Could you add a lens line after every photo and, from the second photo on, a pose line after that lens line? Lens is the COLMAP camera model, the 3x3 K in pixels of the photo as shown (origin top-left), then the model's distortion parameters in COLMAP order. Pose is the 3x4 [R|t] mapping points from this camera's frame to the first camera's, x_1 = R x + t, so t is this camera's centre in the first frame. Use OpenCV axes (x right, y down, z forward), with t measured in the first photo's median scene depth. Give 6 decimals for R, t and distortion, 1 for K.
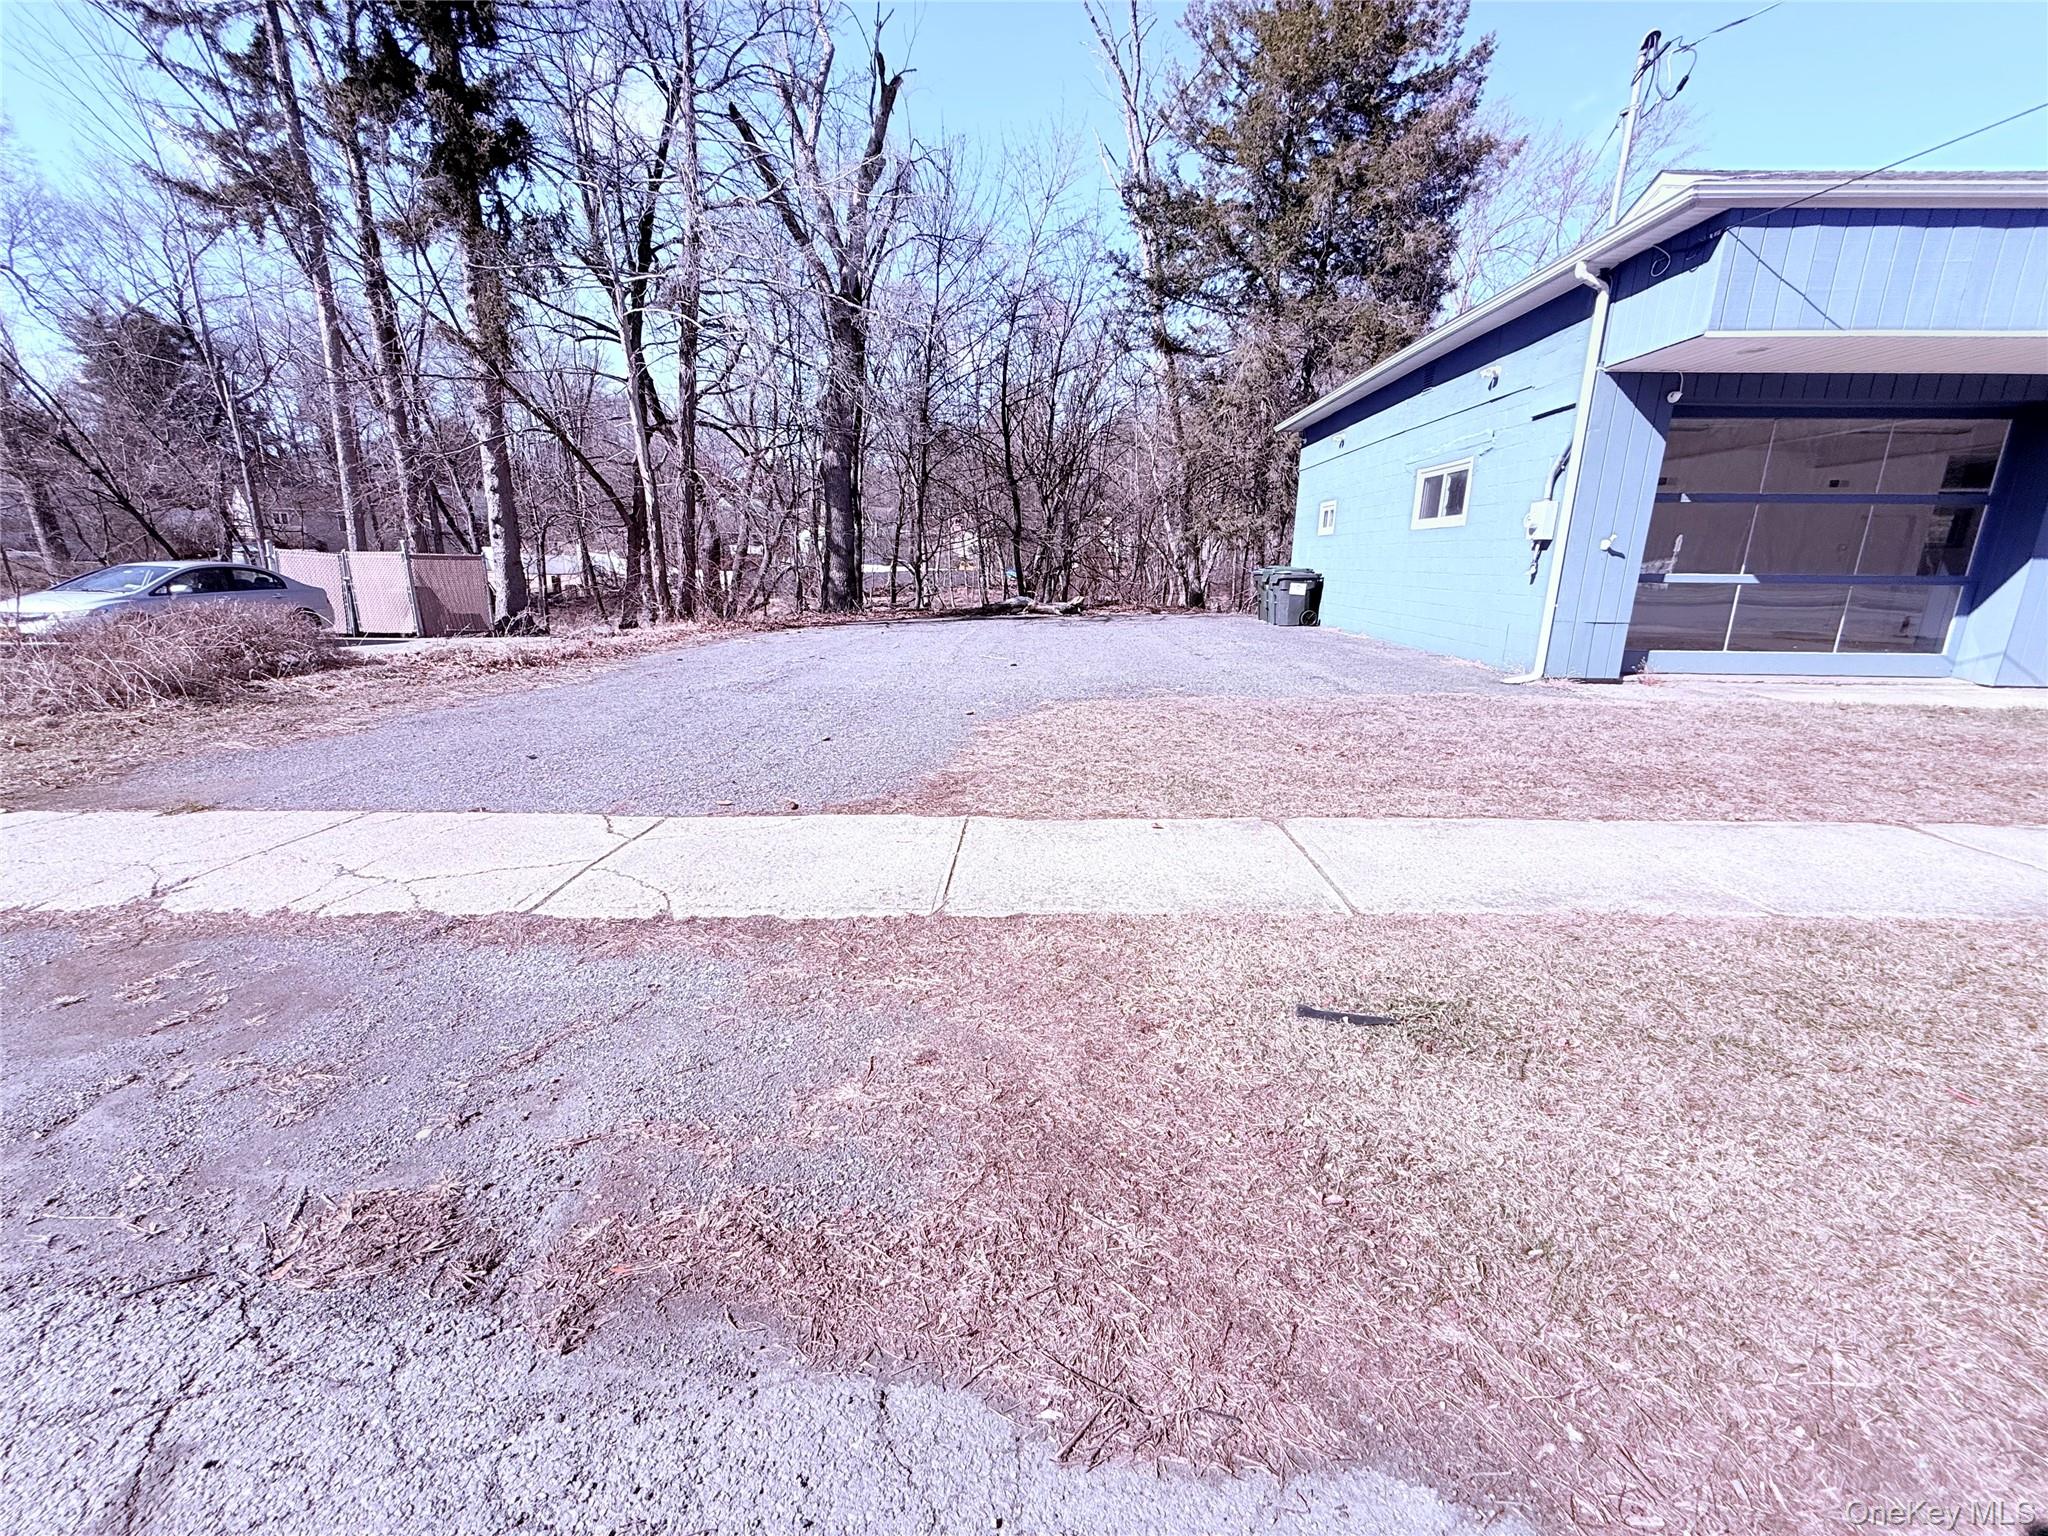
lens RADIAL K [[815.3, 0, 1011.0], [0, 815.3, 765.0], [0, 0, 1]] dist [-0.002363, -0.000305]
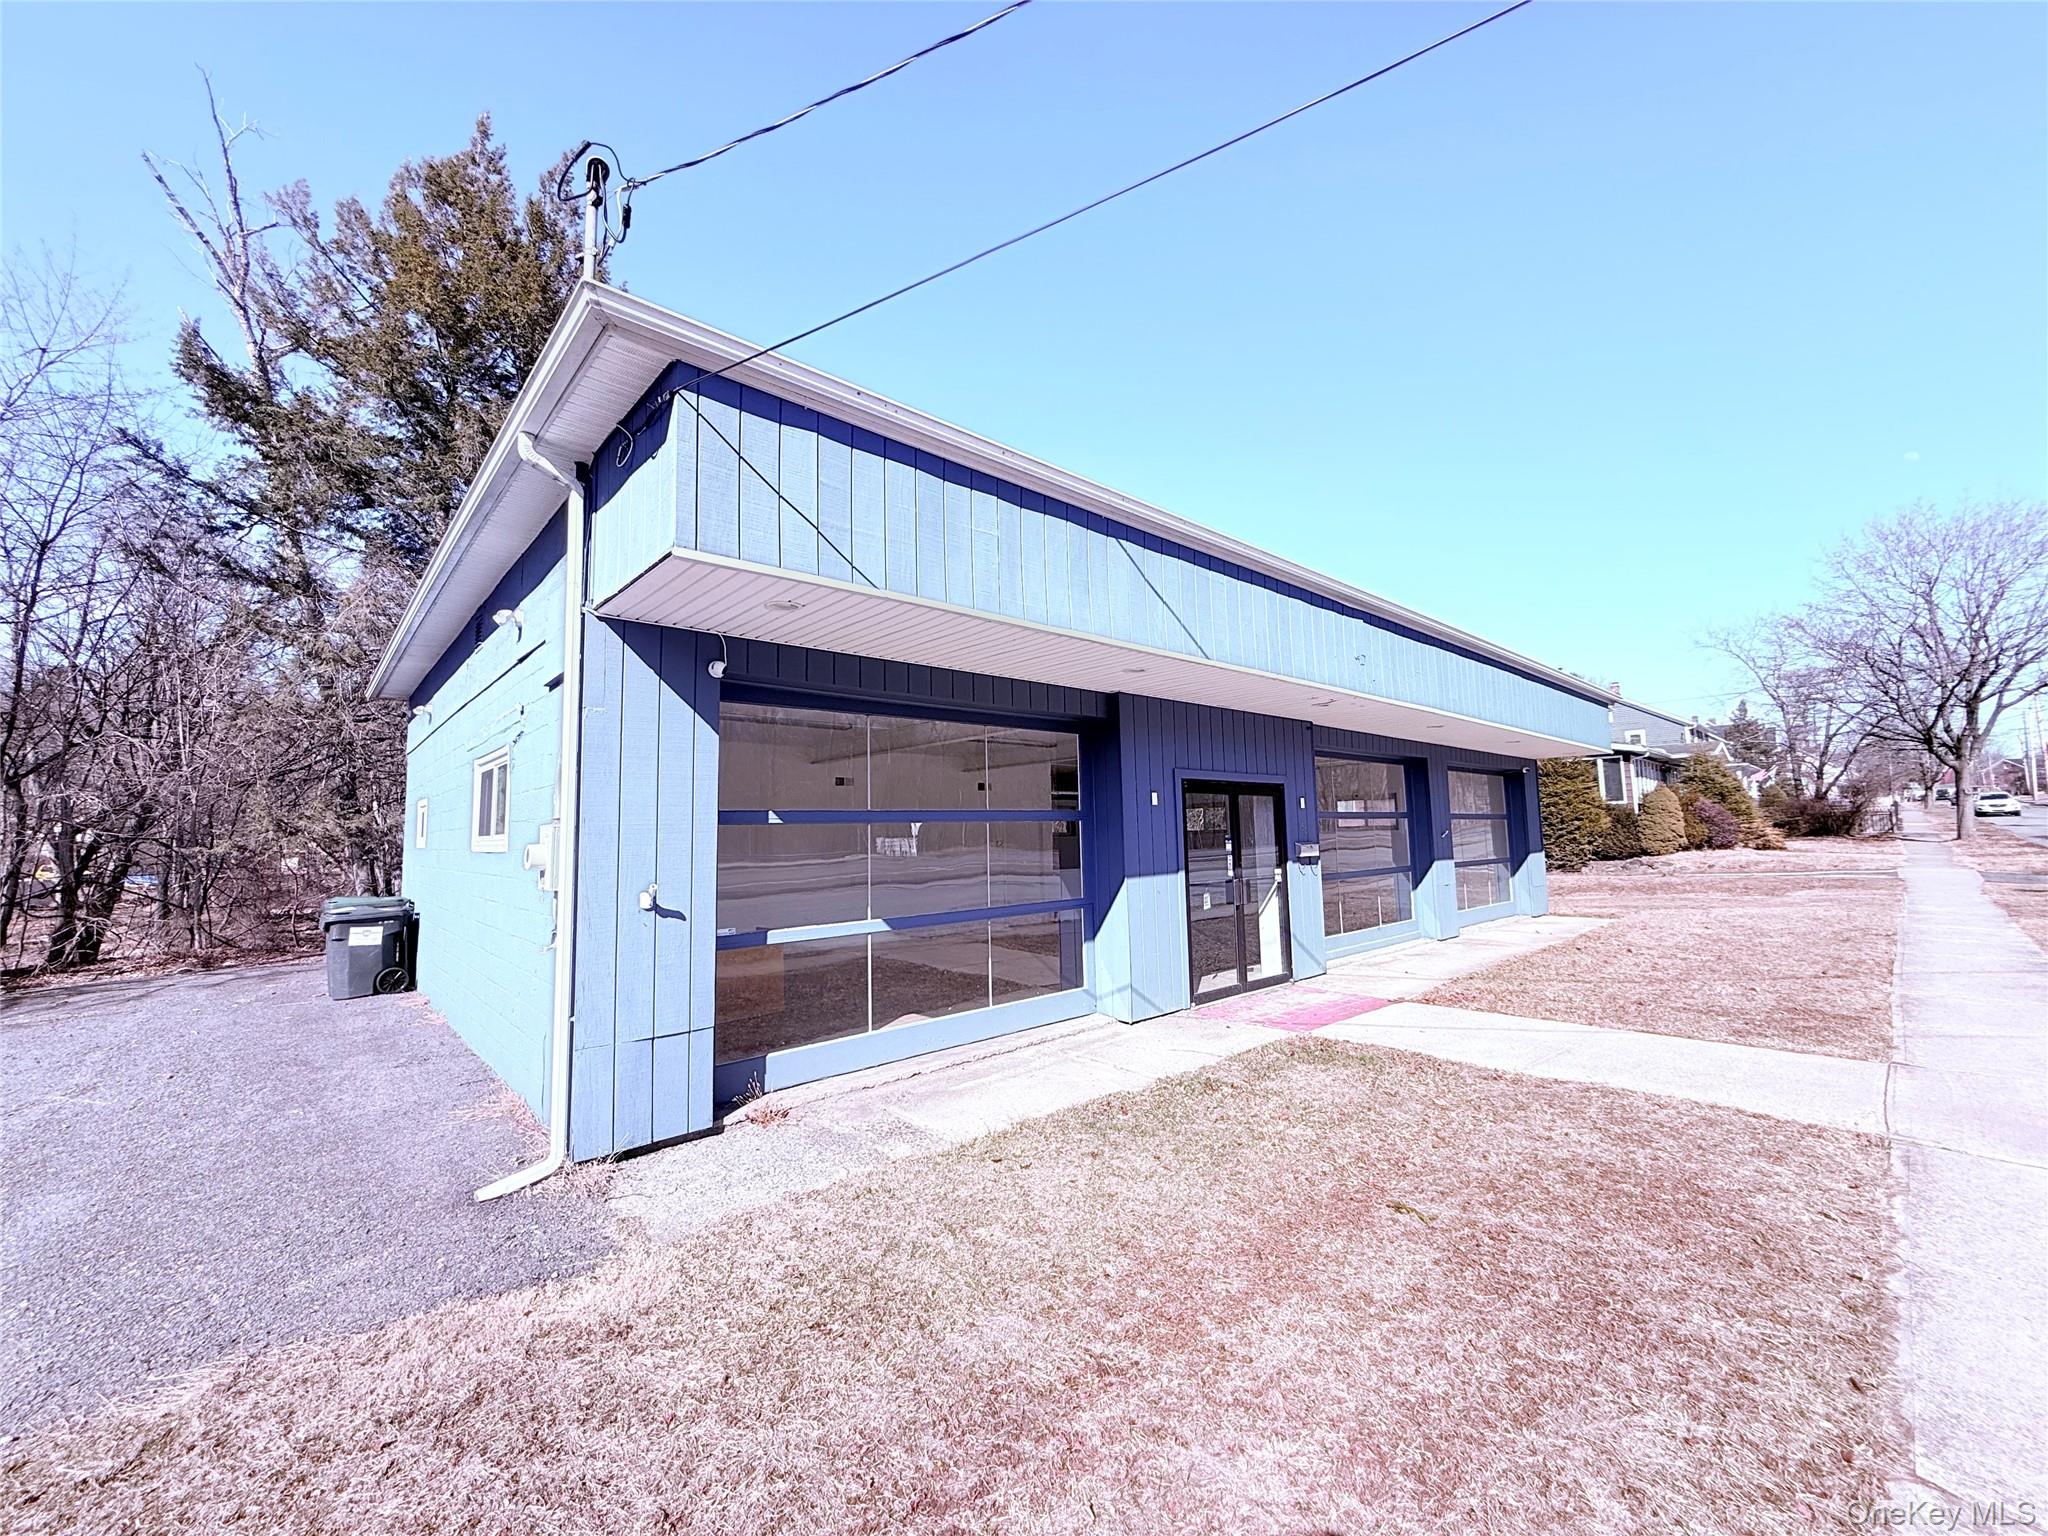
lens RADIAL K [[815.3, 0, 1025.5], [0, 815.3, 776.2], [0, 0, 1]] dist [-0.002363, -0.000305]
pose [[0.710822, 0.021780, 0.703035, 0.500127], [0.201689, 0.951236, -0.233392, -0.161314], [-0.673835, 0.307694, 0.671767, 0.400912]]
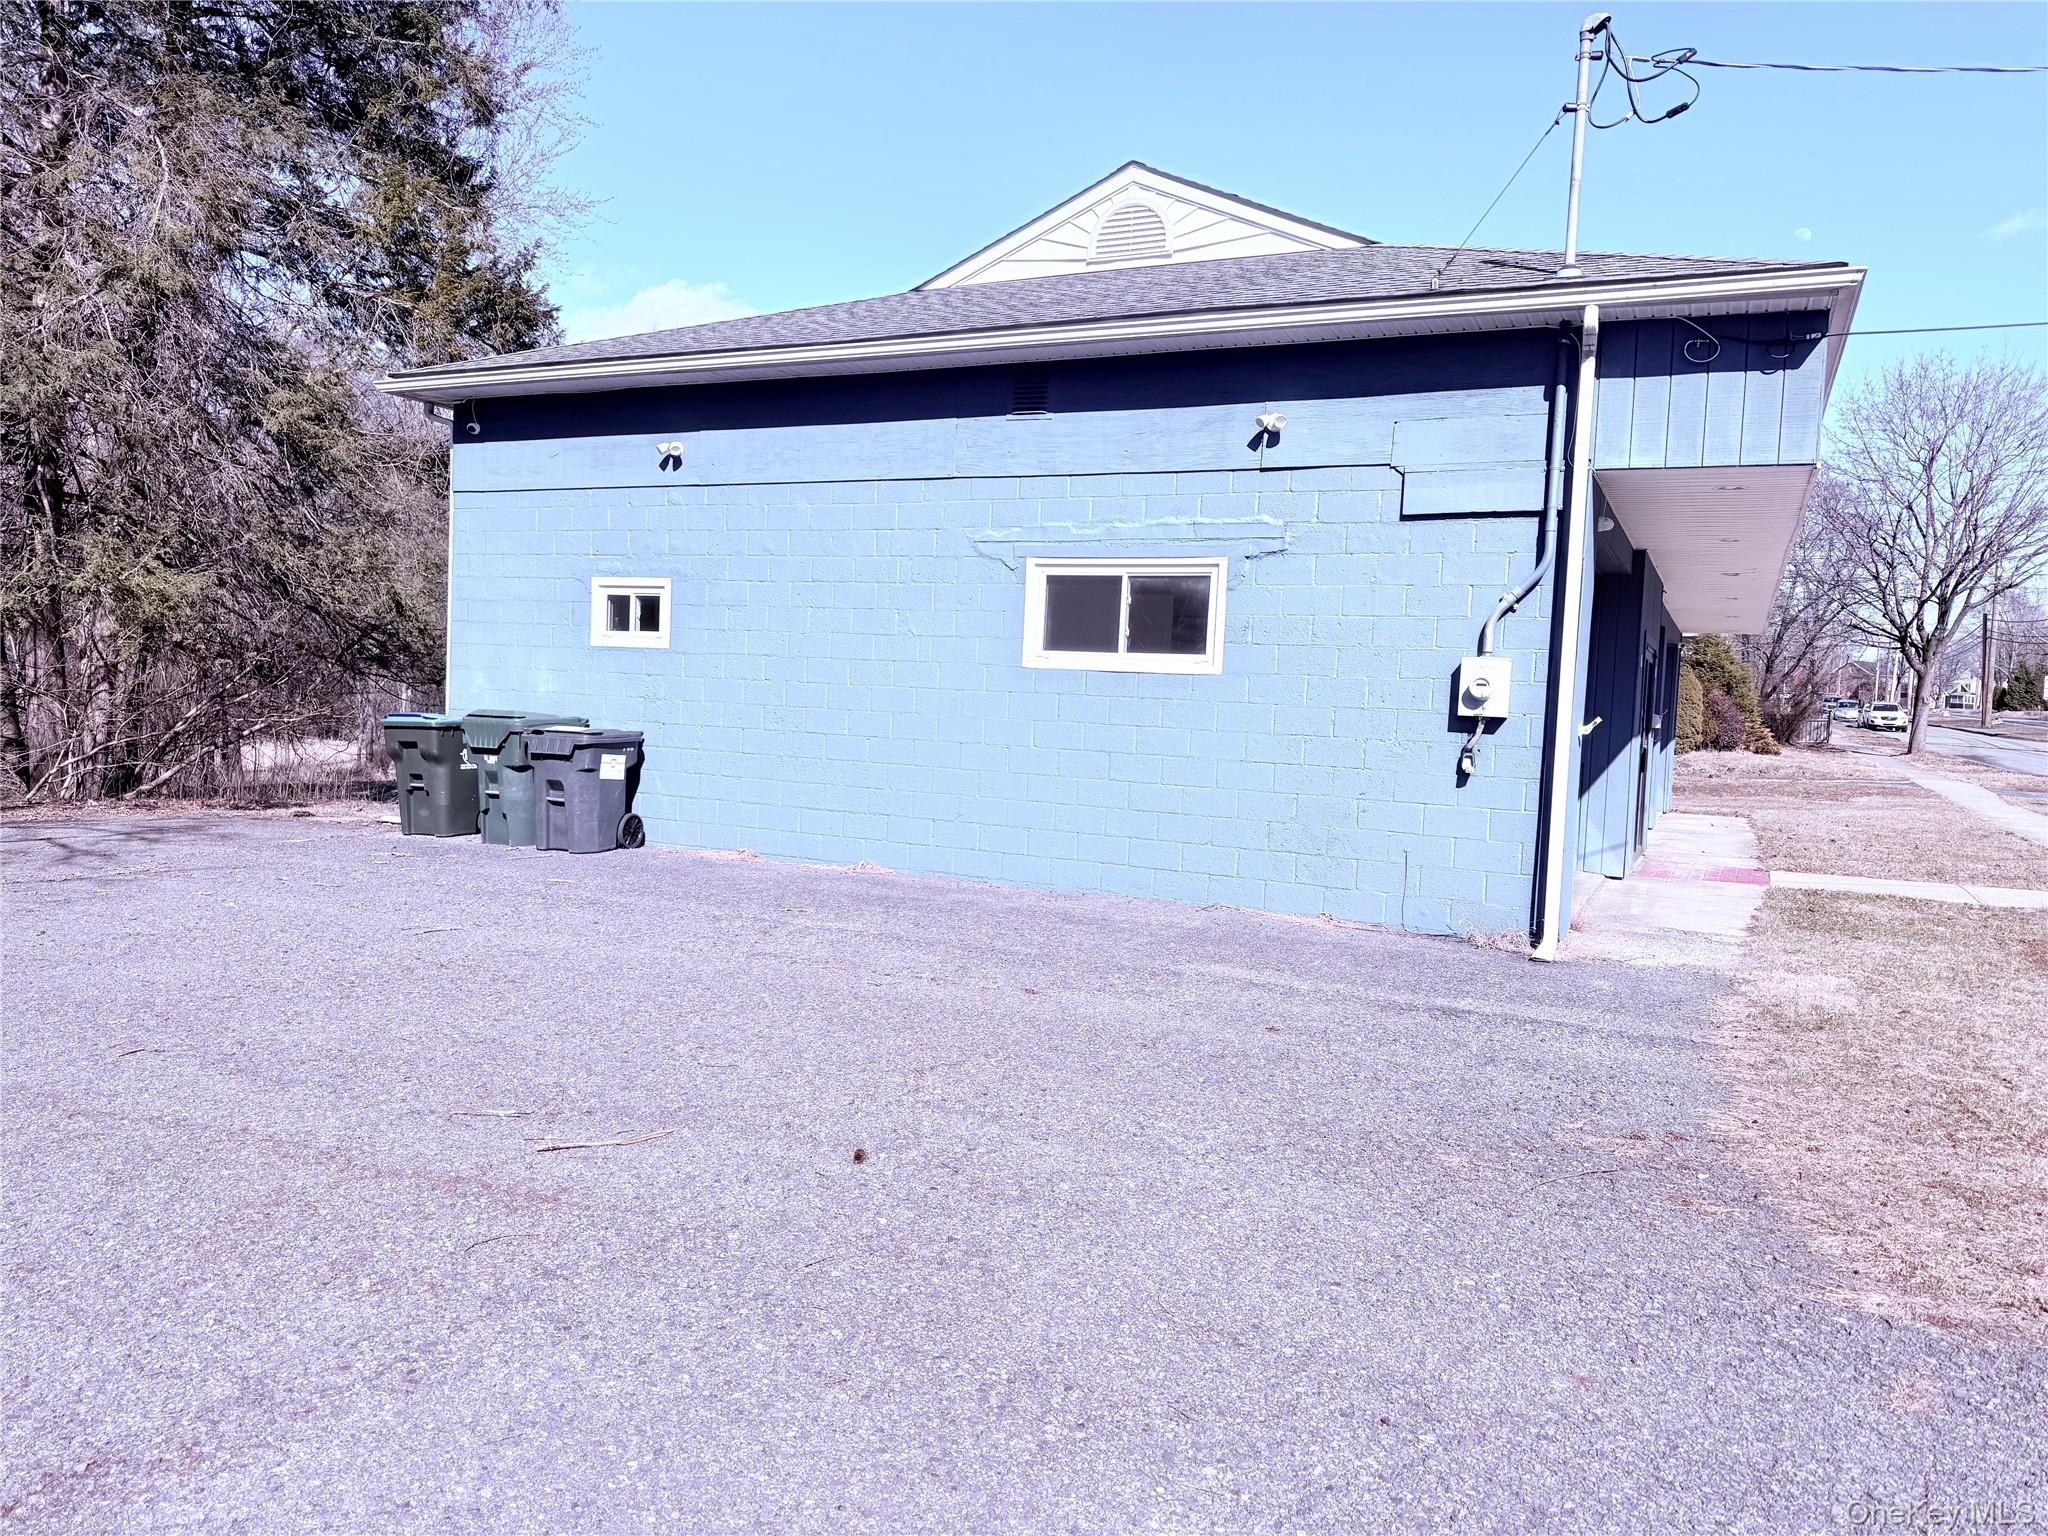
lens RADIAL K [[1439.9, 0, 1015.3], [0, 1439.9, 768.0], [0, 0, 1]] dist [0.058470, -0.054359]
pose [[0.399357, -0.042022, 0.915832, -0.494298], [0.184388, 0.982218, -0.035336, -0.273307], [-0.898062, 0.182980, 0.400004, 0.913798]]
